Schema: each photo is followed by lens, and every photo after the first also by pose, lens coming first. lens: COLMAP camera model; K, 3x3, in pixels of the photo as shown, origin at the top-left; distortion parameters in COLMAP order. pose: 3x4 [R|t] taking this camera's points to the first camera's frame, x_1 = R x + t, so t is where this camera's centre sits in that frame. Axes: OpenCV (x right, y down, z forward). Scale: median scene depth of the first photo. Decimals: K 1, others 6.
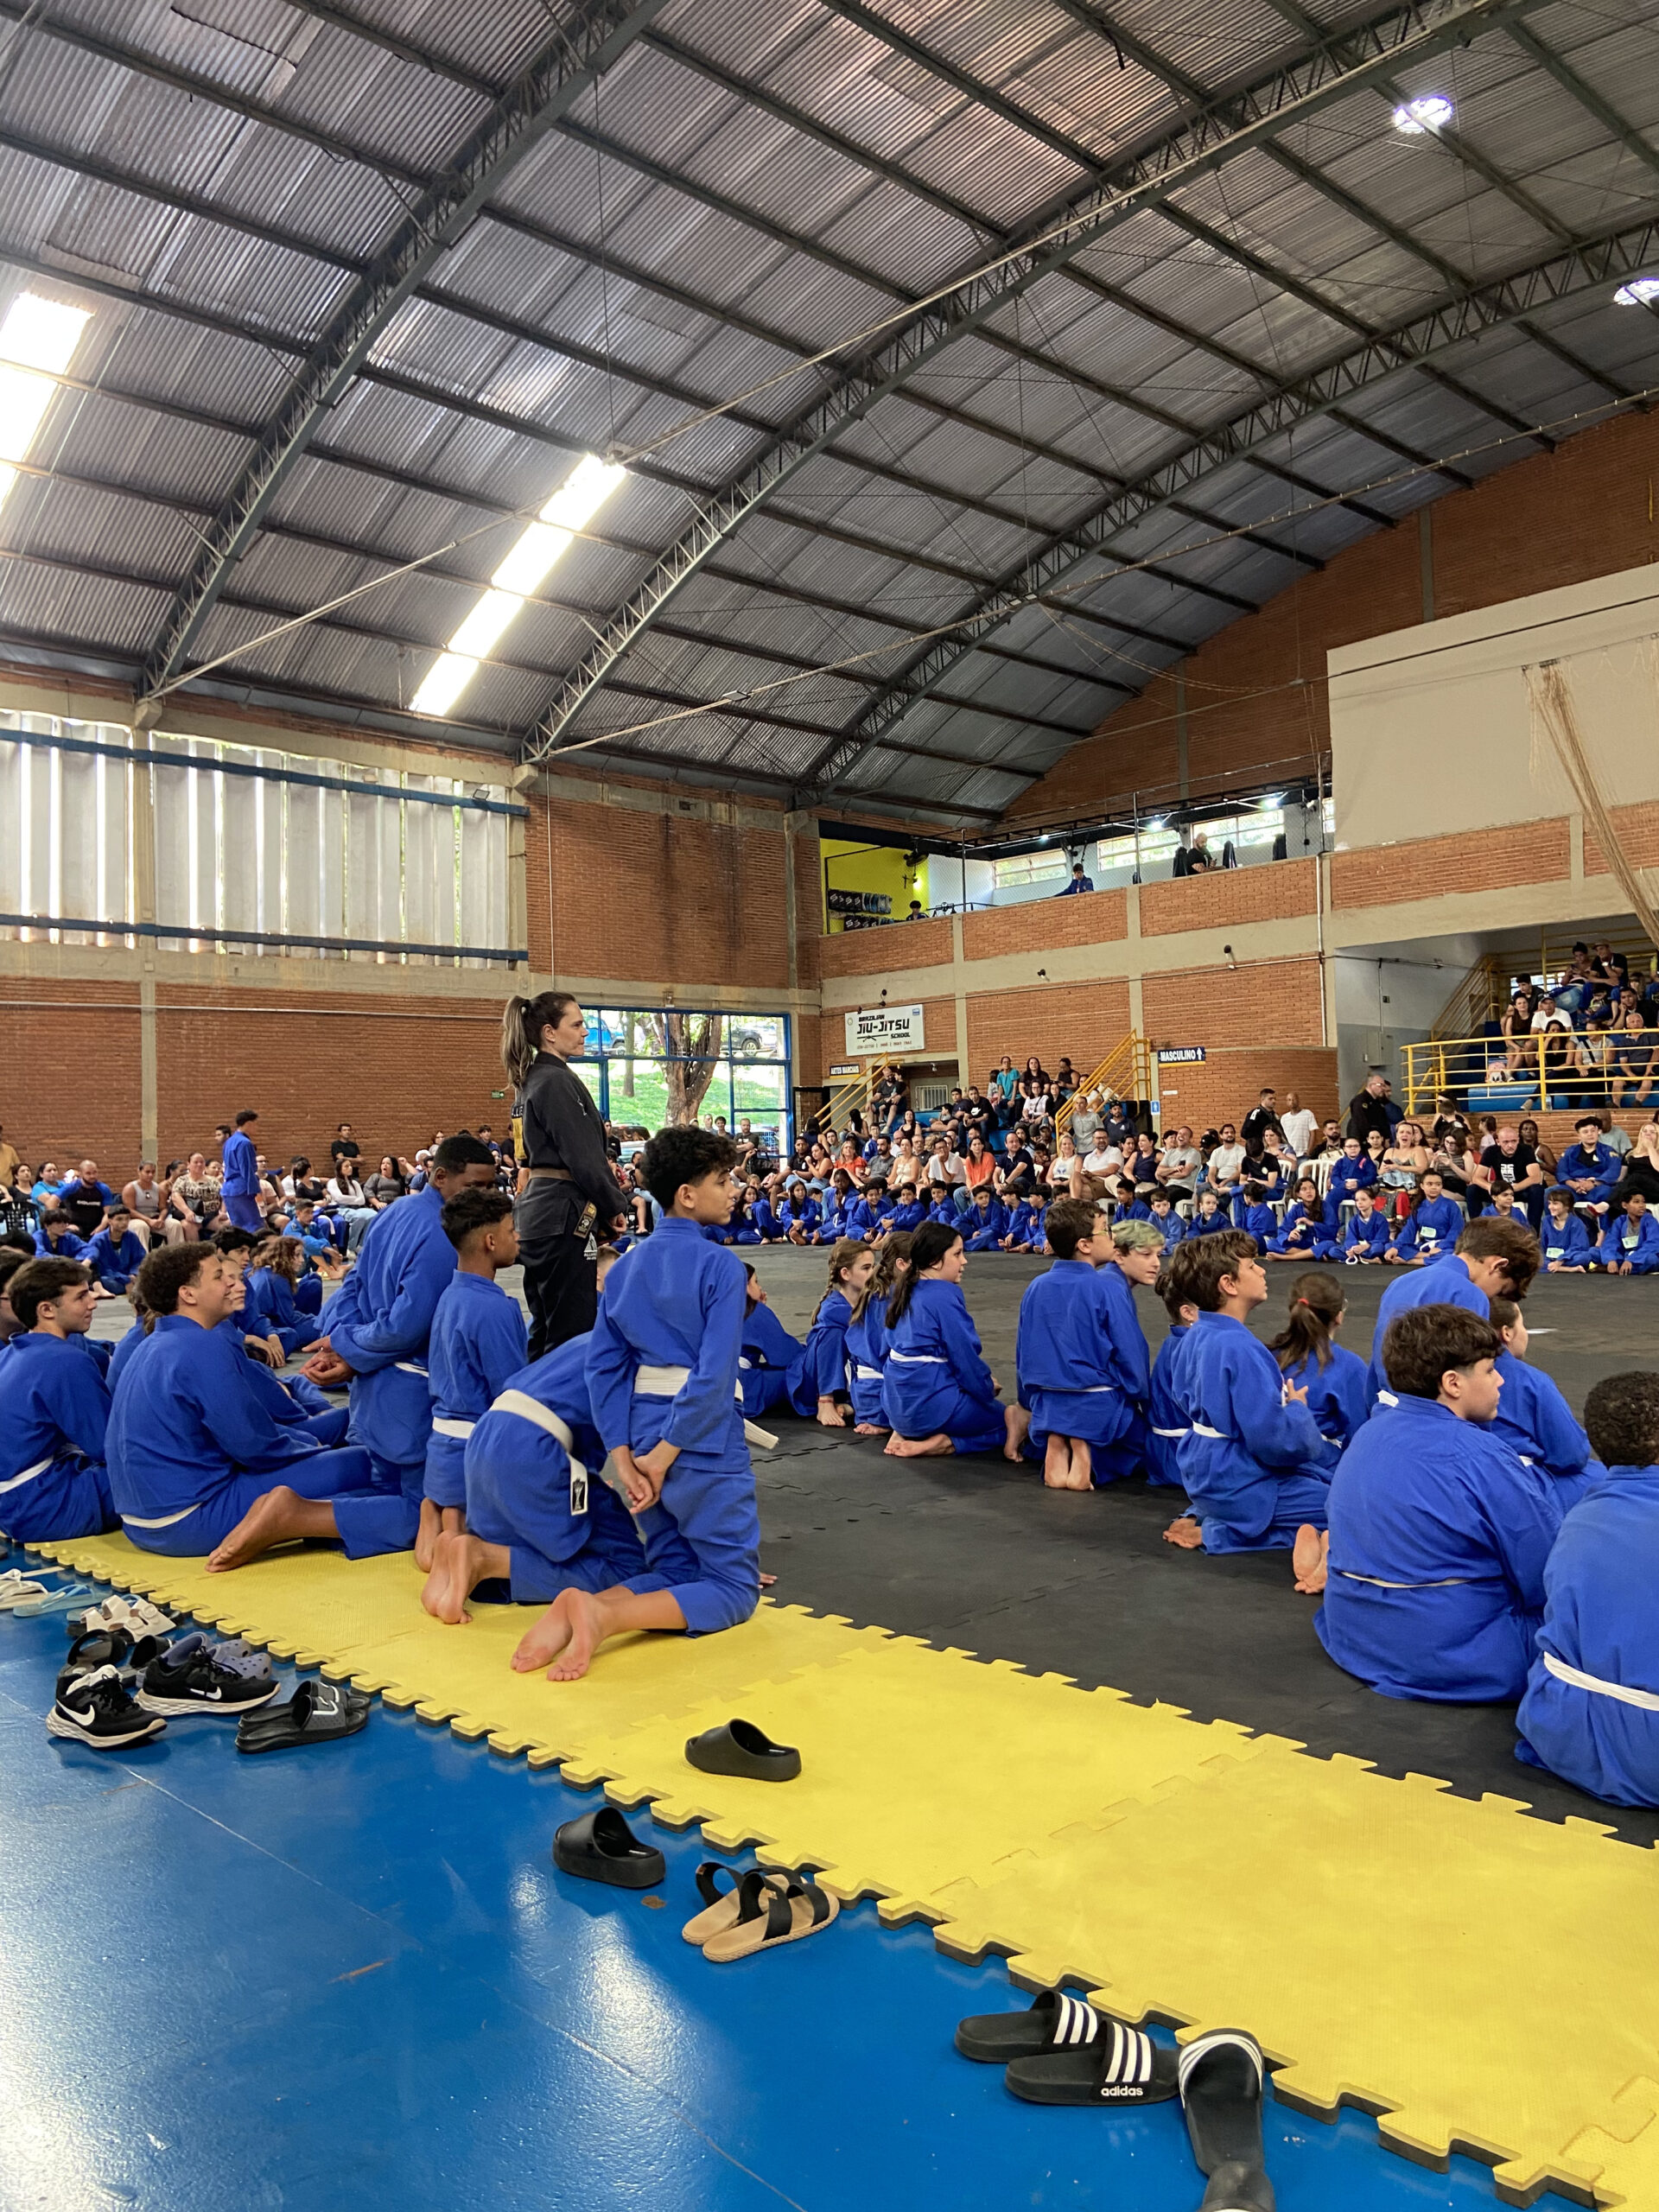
lens RADIAL K [[1671.4, 0, 850.1], [0, 1671.4, 1083.8], [0, 0, 1]] dist [0.120397, -0.151888]
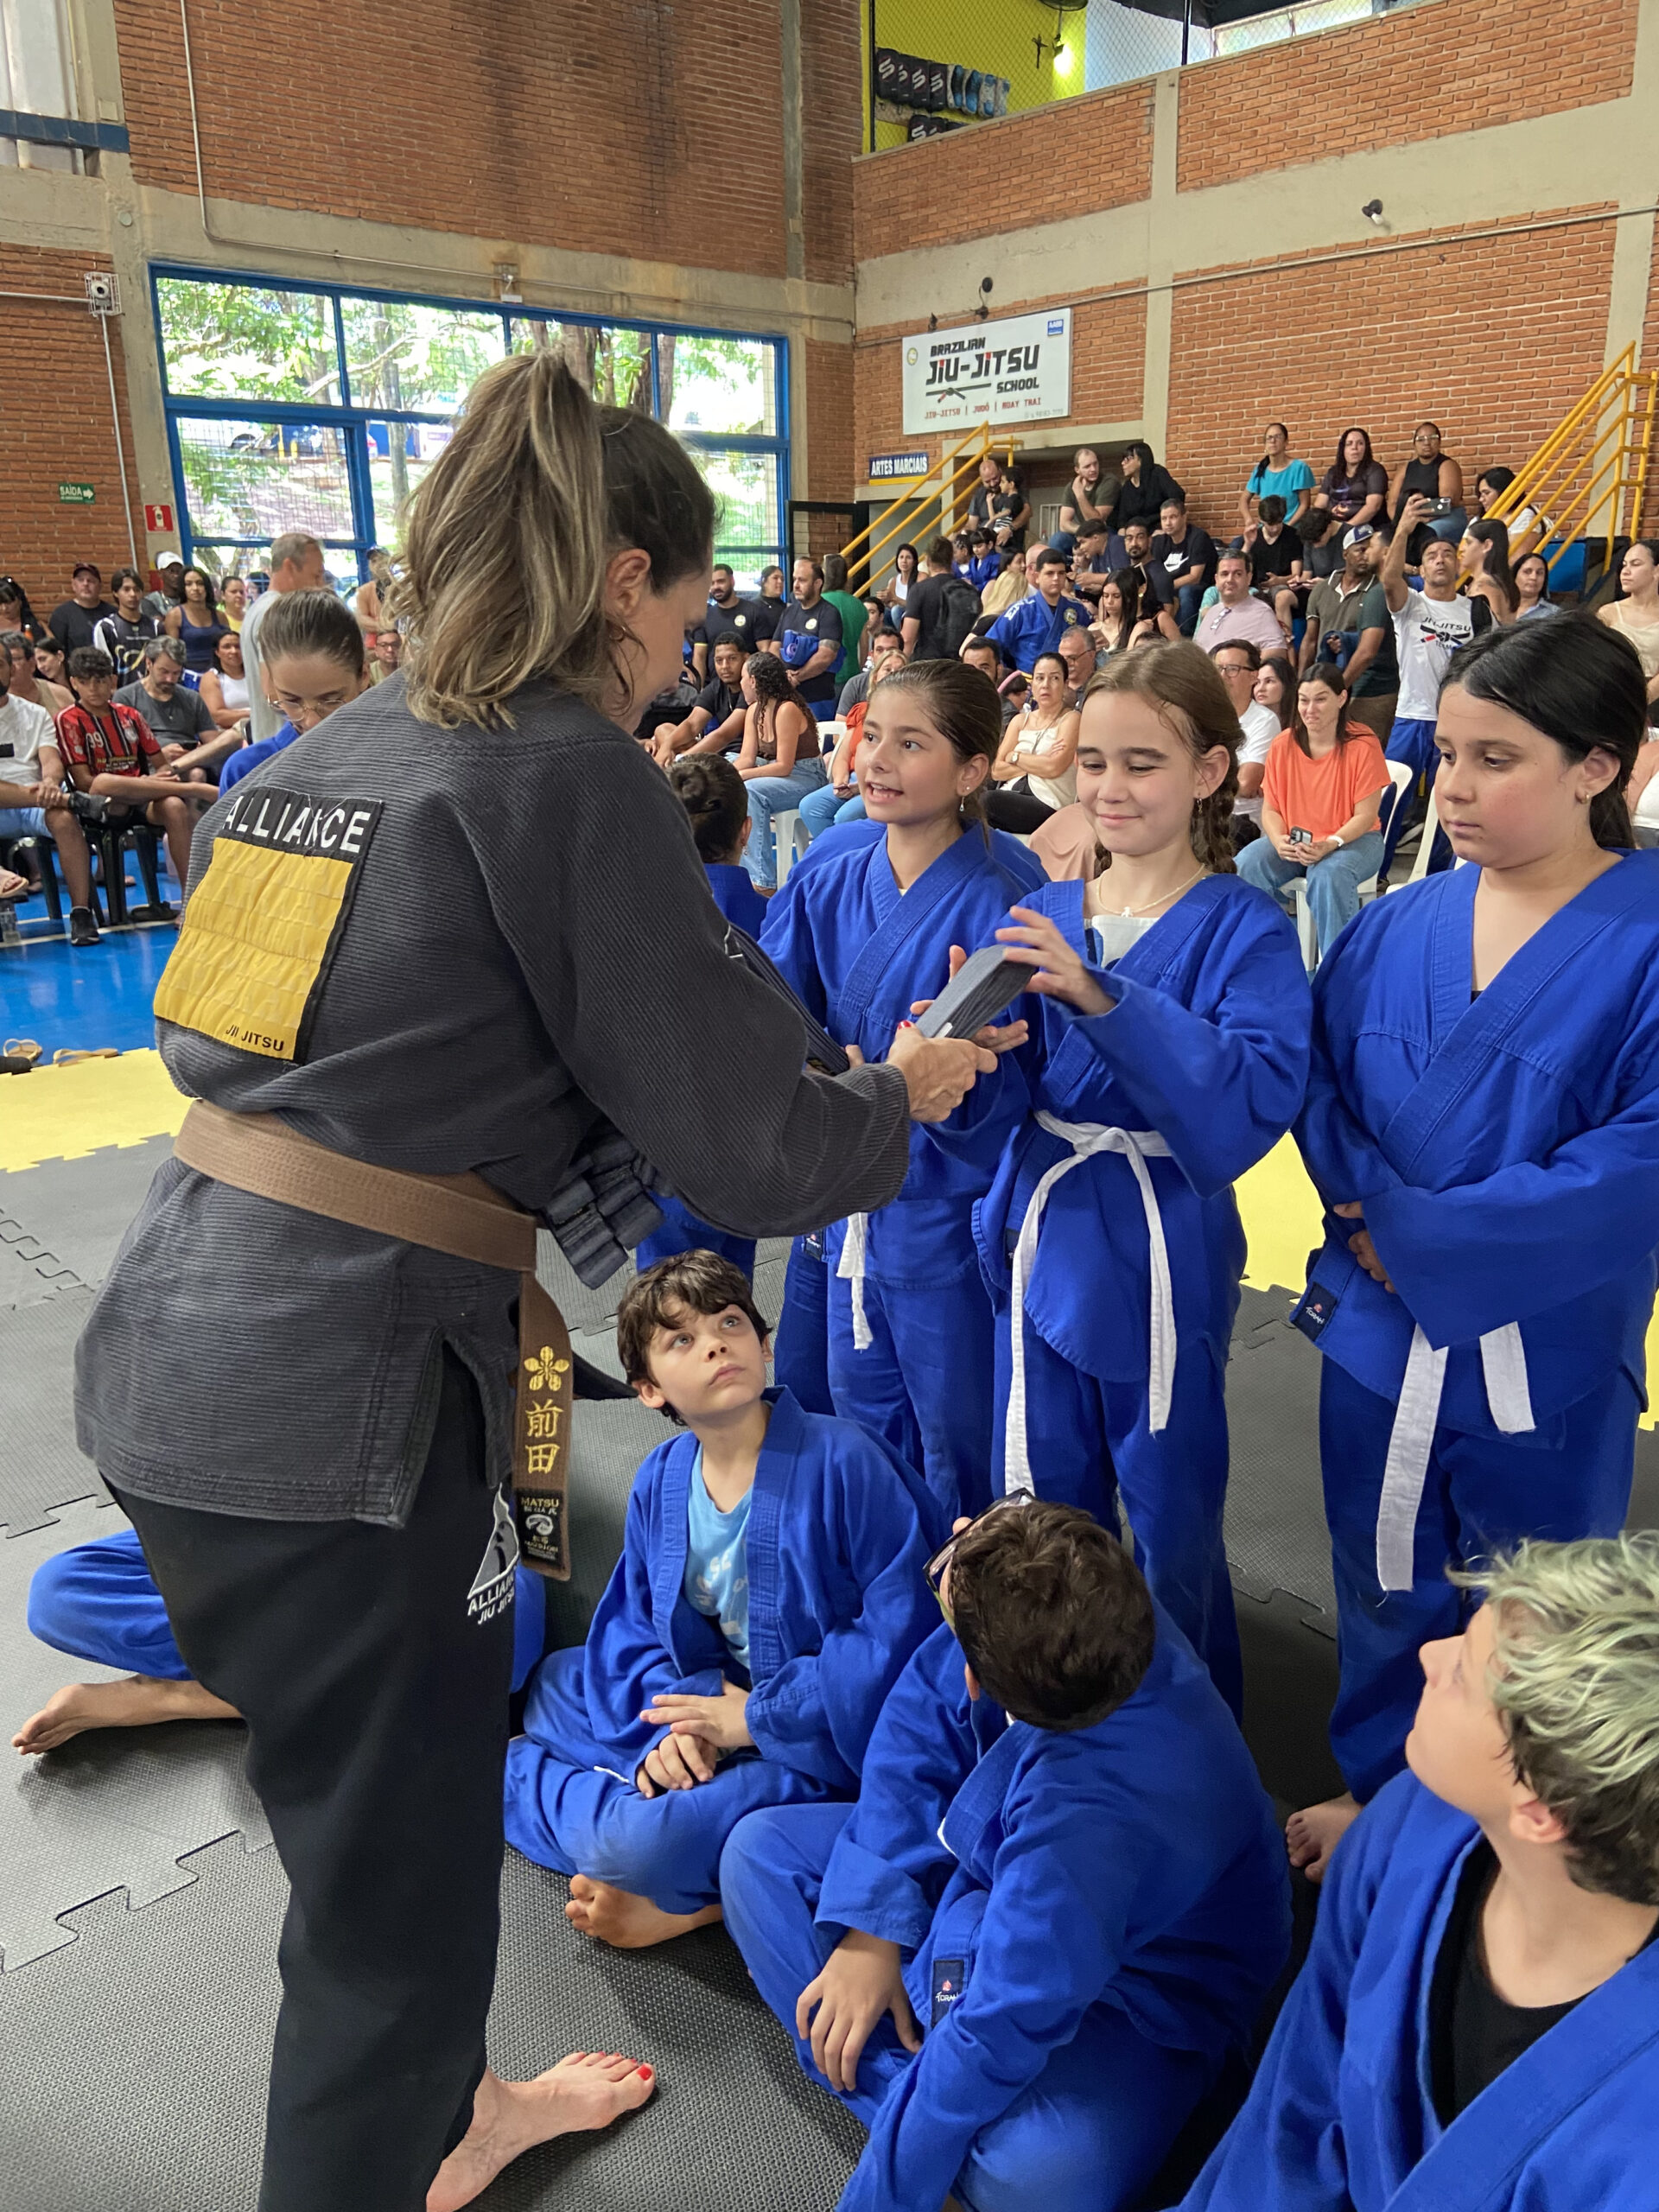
lens RADIAL K [[1671.4, 0, 850.1], [0, 1671.4, 1083.8], [0, 0, 1]] dist [0.120397, -0.151888]
pose [[0.998961, 0.029146, -0.035027, 0.005541], [-0.016513, 0.947984, 0.317889, 0.006351], [0.042470, -0.316981, 0.947481, 0.486082]]
